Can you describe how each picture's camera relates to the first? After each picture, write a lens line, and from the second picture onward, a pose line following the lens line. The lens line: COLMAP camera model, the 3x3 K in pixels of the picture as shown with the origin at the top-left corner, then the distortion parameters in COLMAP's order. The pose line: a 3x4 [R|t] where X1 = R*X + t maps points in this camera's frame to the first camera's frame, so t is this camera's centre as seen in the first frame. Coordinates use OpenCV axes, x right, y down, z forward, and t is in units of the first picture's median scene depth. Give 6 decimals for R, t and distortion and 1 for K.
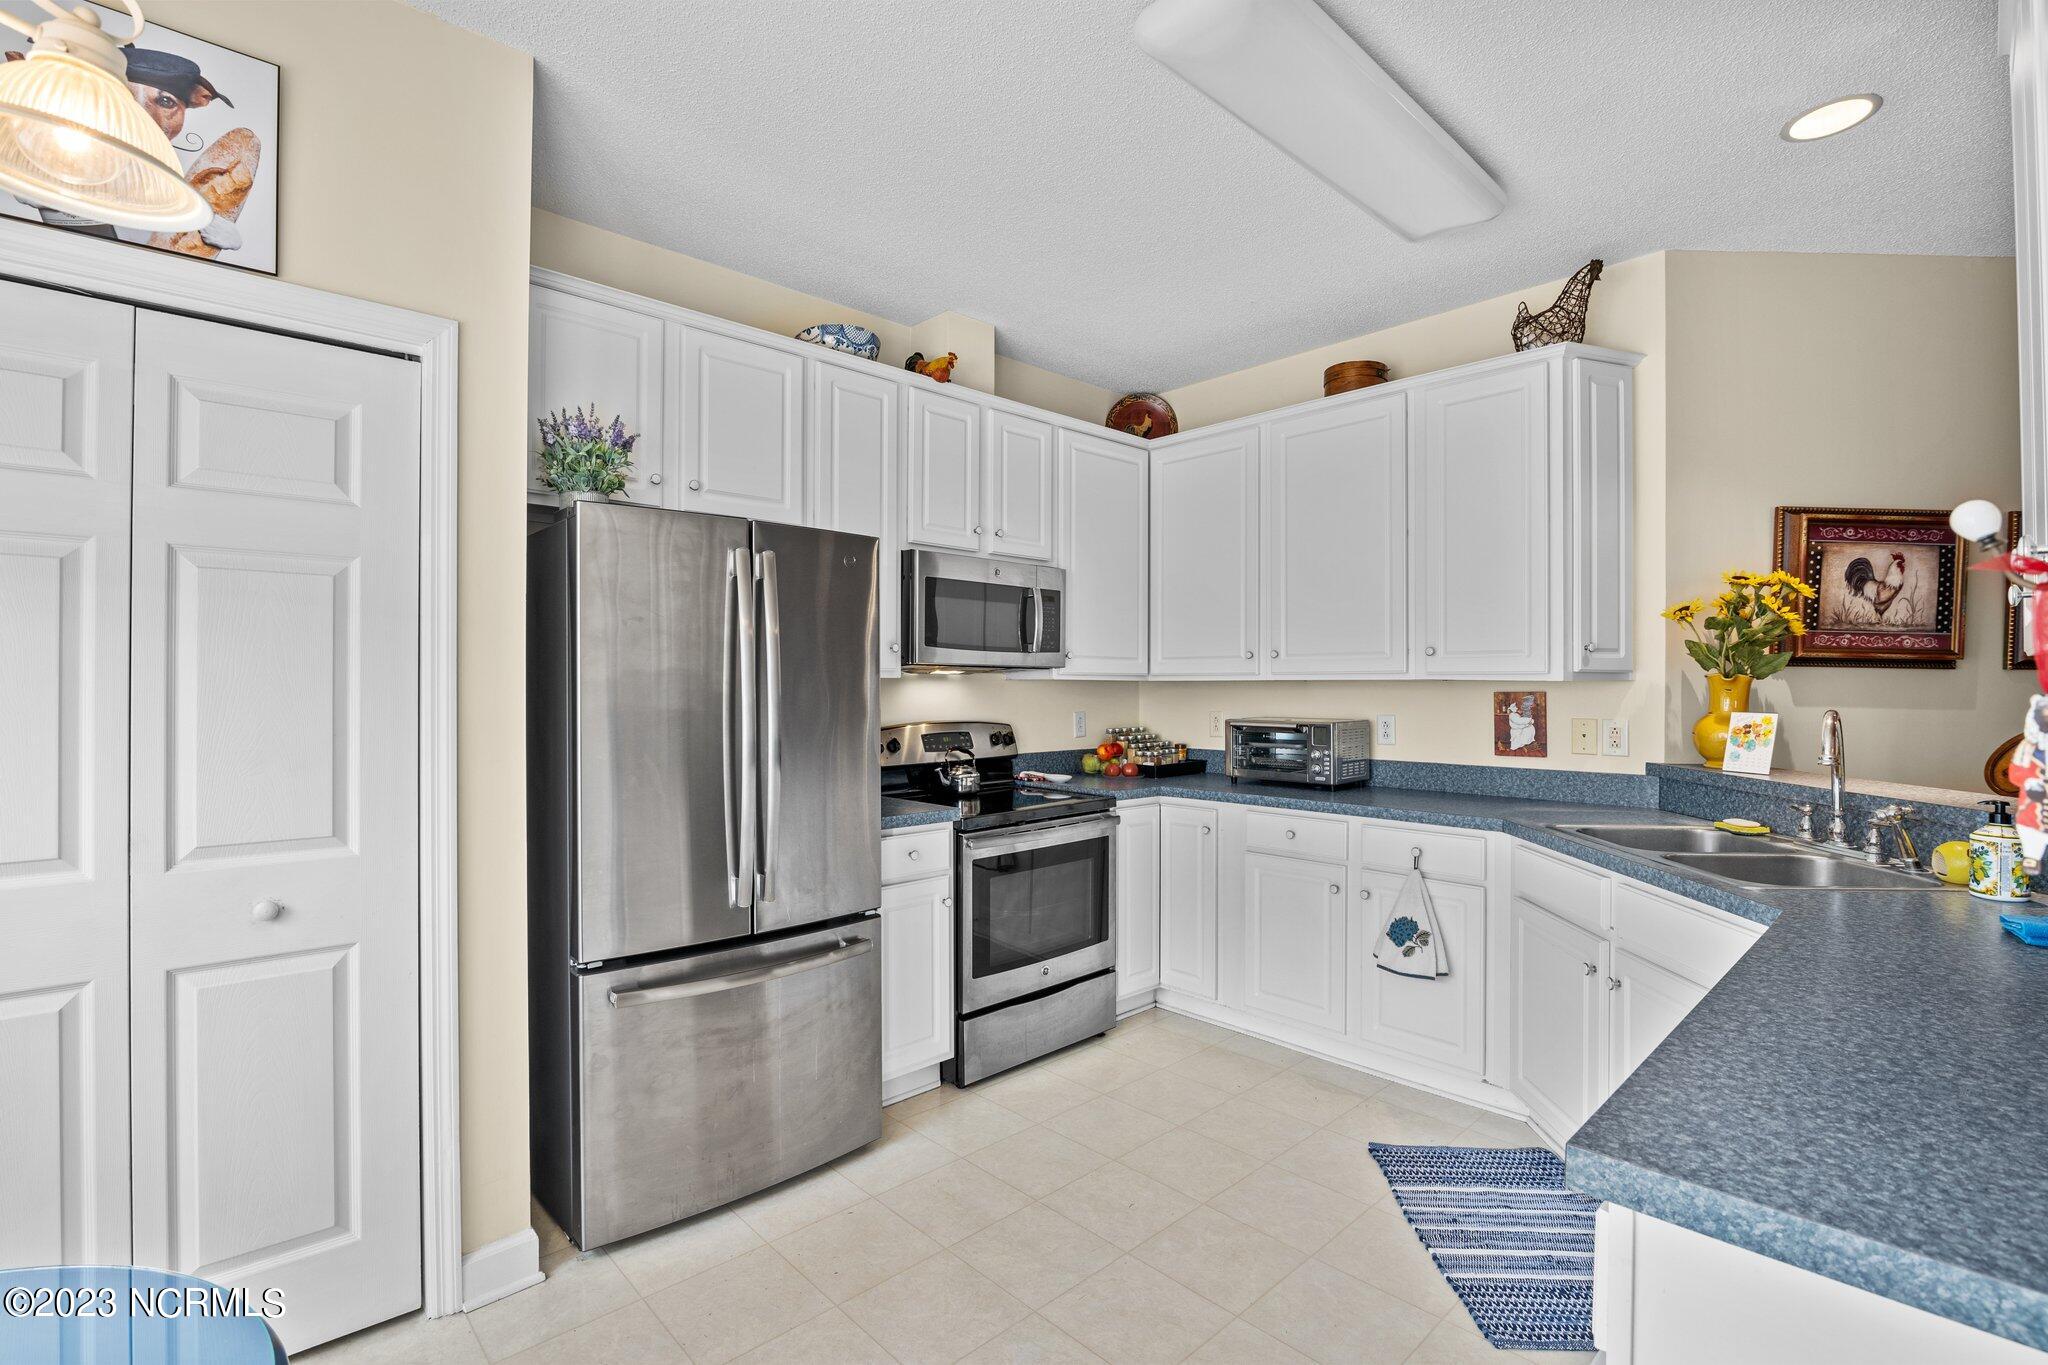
lens RADIAL K [[942.8, 0, 1035.0], [0, 942.8, 679.6], [0, 0, 1]] dist [-0.016489, 0.001197]
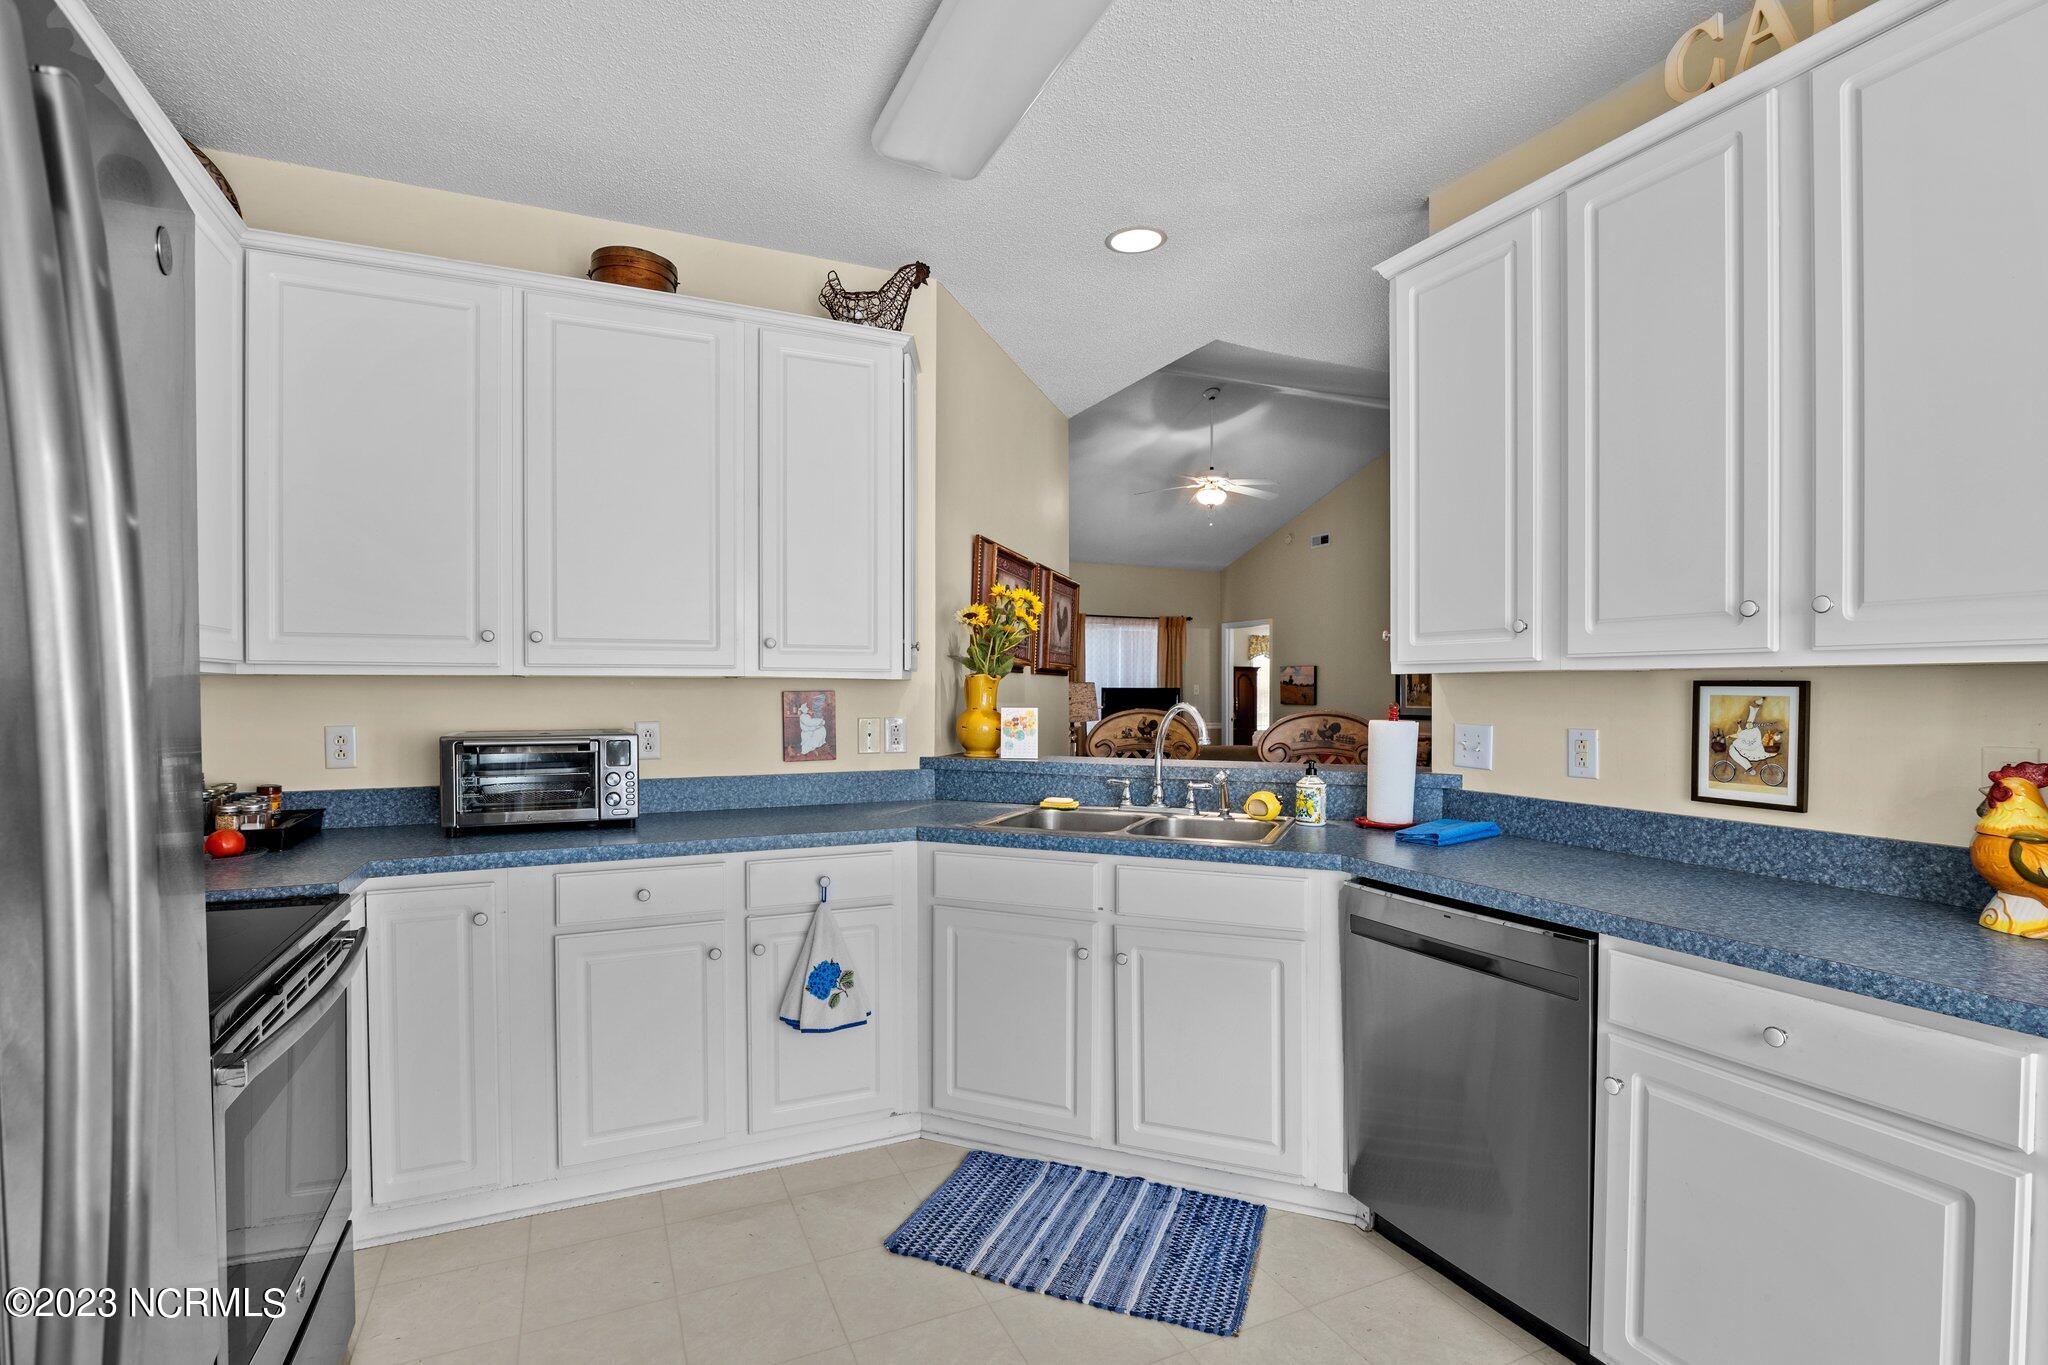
lens RADIAL K [[942.8, 0, 1030.8], [0, 942.8, 700.8], [0, 0, 1]] dist [-0.016489, 0.001197]
pose [[0.318050, -0.012462, 0.947992, -0.320673], [-0.007439, 0.999850, 0.015640, 0.007178], [-0.948045, -0.012026, 0.317910, 0.540844]]
